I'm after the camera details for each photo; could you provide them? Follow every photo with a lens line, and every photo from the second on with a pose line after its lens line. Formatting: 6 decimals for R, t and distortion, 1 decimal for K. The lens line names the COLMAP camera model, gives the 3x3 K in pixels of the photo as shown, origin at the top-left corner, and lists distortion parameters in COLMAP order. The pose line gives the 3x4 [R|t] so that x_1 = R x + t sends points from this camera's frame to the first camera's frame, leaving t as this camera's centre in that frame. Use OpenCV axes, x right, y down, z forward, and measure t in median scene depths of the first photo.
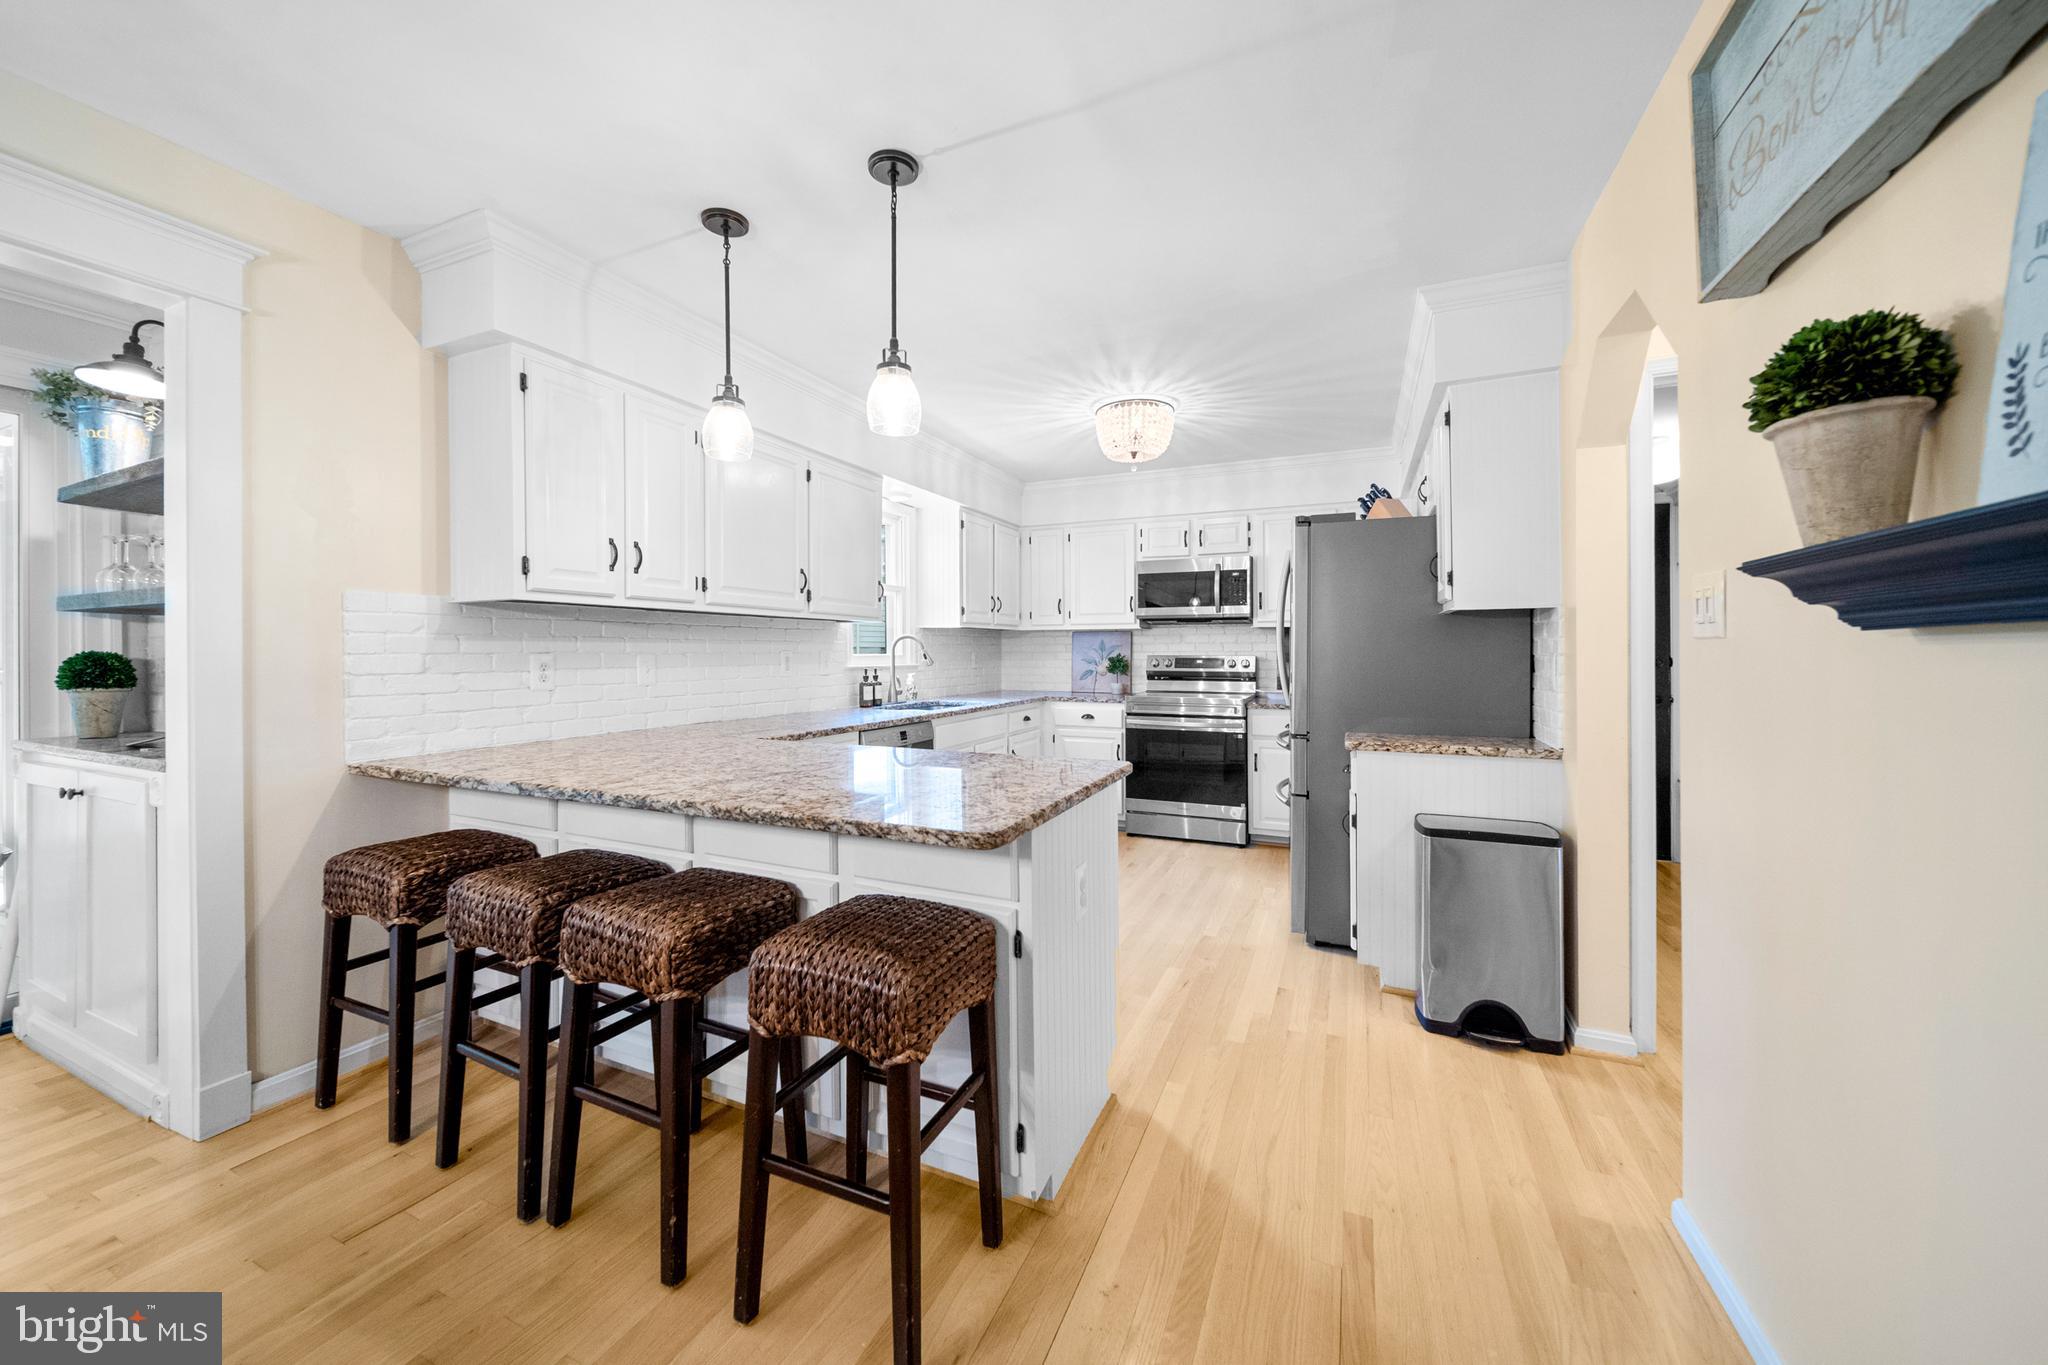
lens RADIAL K [[746.2, 0, 1026.1], [0, 746.2, 645.4], [0, 0, 1]] dist [-0.000265, -0.000096]
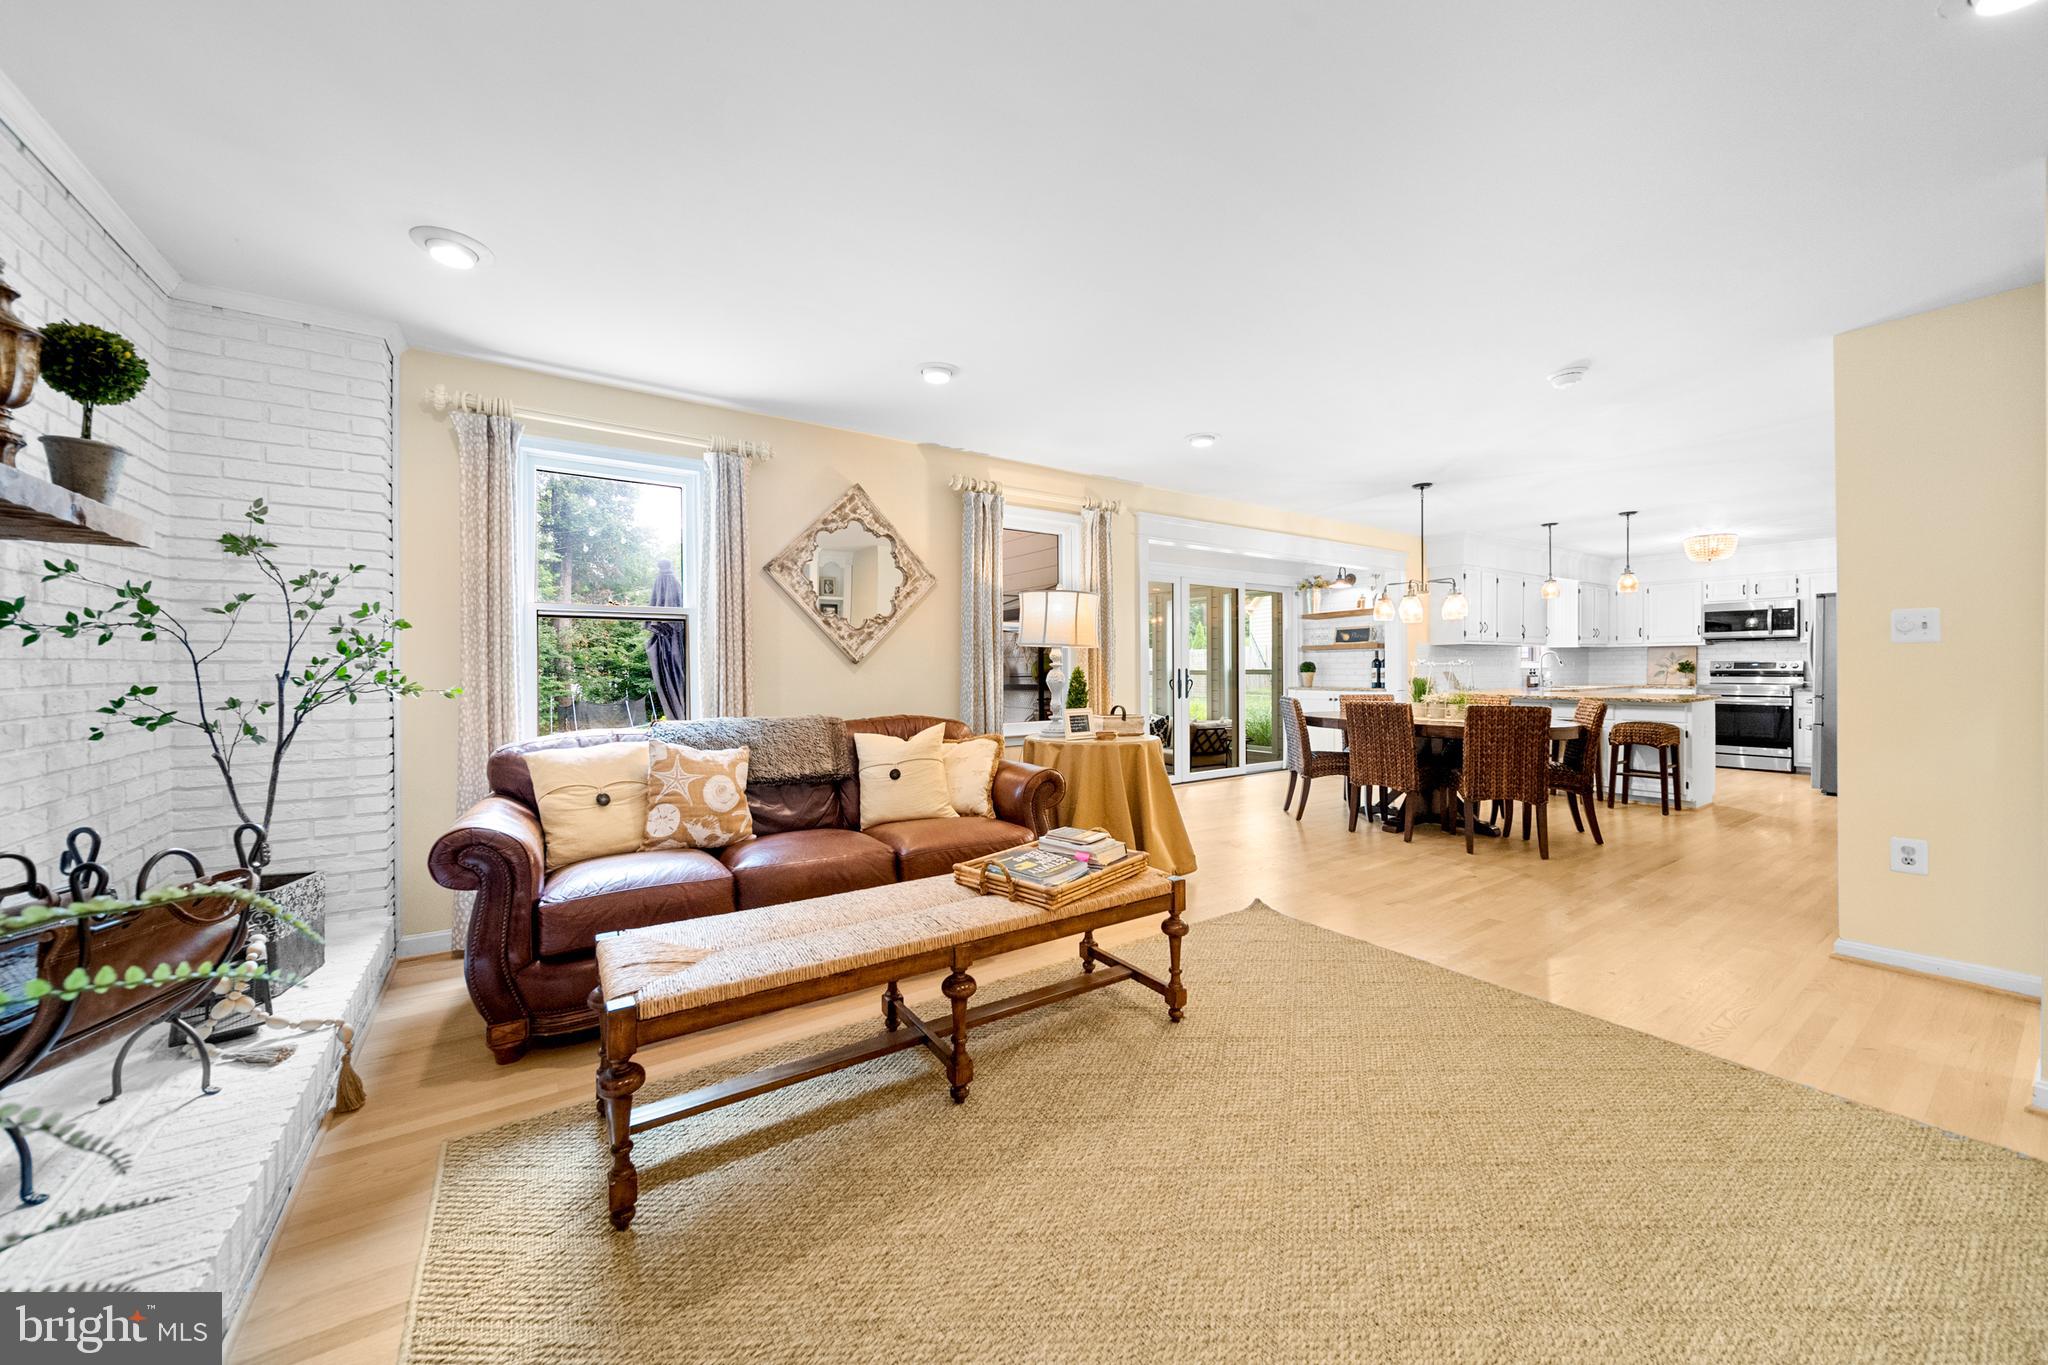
lens RADIAL K [[728.5, 0, 1021.4], [0, 728.5, 675.7], [0, 0, 1]] dist [-0.000478, -0.000377]
pose [[0.845814, -0.000553, -0.533478, -0.295978], [0.012414, 0.999749, 0.018646, -0.003623], [0.533334, -0.022393, 0.845608, -1.294476]]
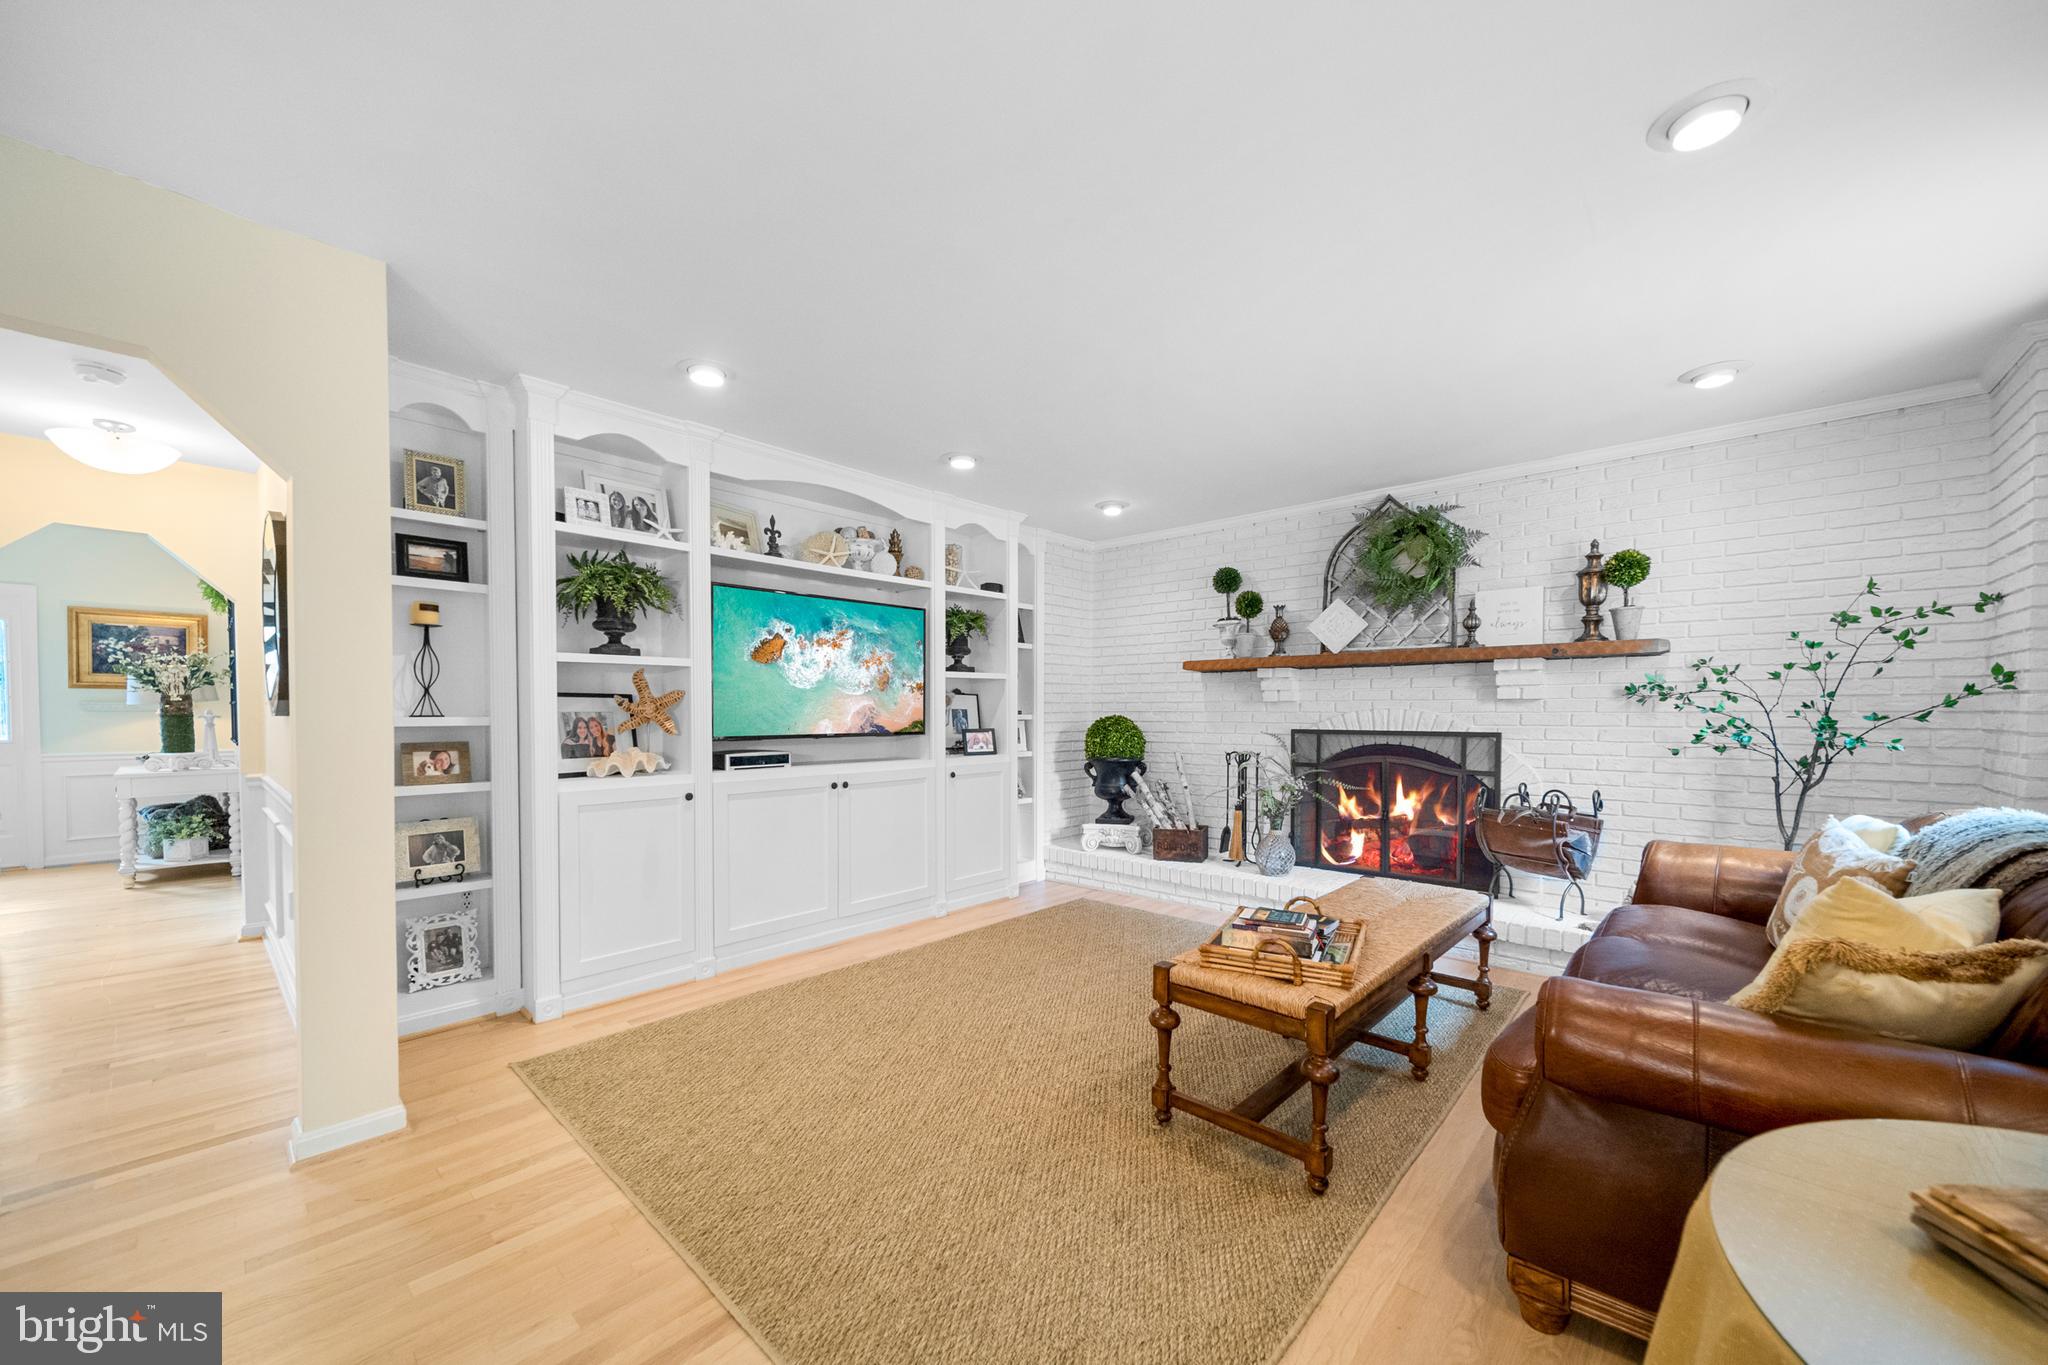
lens RADIAL K [[762.2, 0, 1038.7], [0, 762.2, 730.7], [0, 0, 1]] dist [-0.001306, -0.000028]
pose [[-0.949995, -0.009485, 0.312121, -0.541350], [-0.003995, 0.999826, 0.018223, -0.003853], [-0.312239, 0.016065, -0.949868, -0.359171]]
